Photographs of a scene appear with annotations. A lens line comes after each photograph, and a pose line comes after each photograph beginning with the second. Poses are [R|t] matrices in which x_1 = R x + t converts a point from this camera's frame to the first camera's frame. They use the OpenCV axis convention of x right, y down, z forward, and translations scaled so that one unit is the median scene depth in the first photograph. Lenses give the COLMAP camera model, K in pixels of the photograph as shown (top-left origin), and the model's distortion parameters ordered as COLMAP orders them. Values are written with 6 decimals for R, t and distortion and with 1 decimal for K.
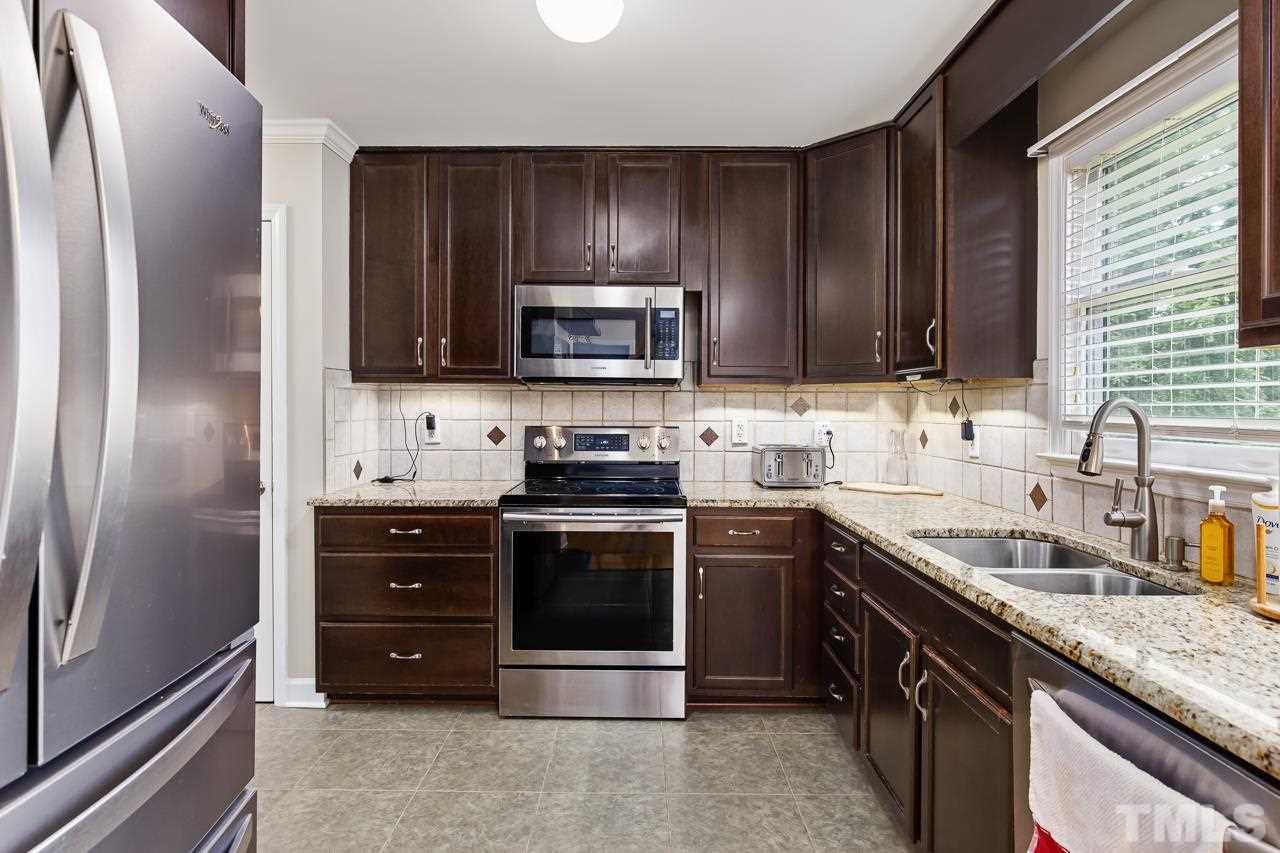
lens RADIAL K [[667.1, 0, 637.0], [0, 667.1, 408.3], [0, 0, 1]] dist [0.001966, -0.000030]
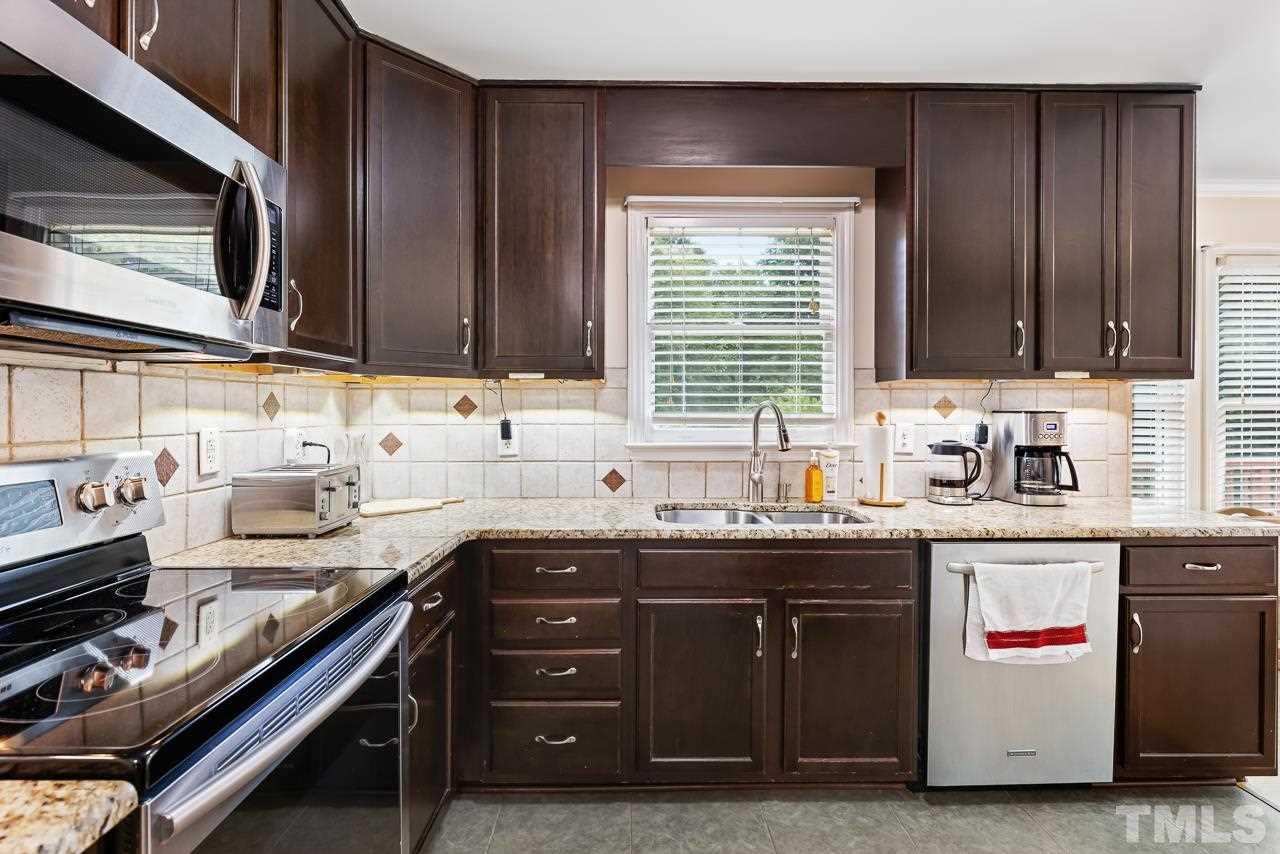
lens RADIAL K [[607.0, 0, 637.8], [0, 607.0, 410.8], [0, 0, 1]] dist [-0.000286, -0.000096]
pose [[-0.017753, -0.007026, 0.999818, -0.390119], [0.002134, 0.999973, 0.007065, -0.001791], [-0.999840, 0.002259, -0.017738, 0.737880]]
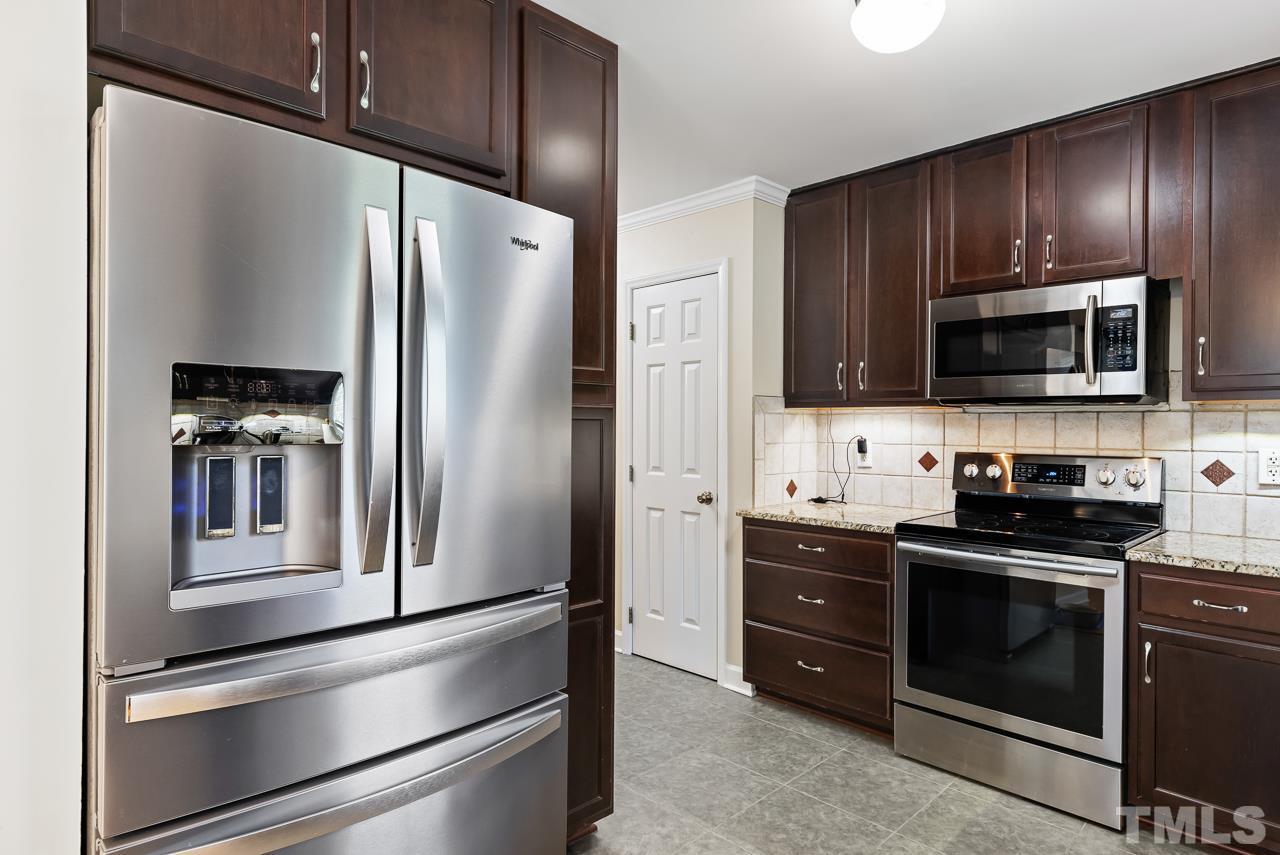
lens RADIAL K [[715.5, 0, 640.0], [0, 715.5, 427.5], [0, 0, 1]] dist [0.003098, -0.000341]
pose [[0.709619, 0.000433, -0.704586, 0.237707], [-0.005882, 0.999969, -0.005309, 0.001000], [0.704561, 0.007912, 0.709599, 0.005547]]
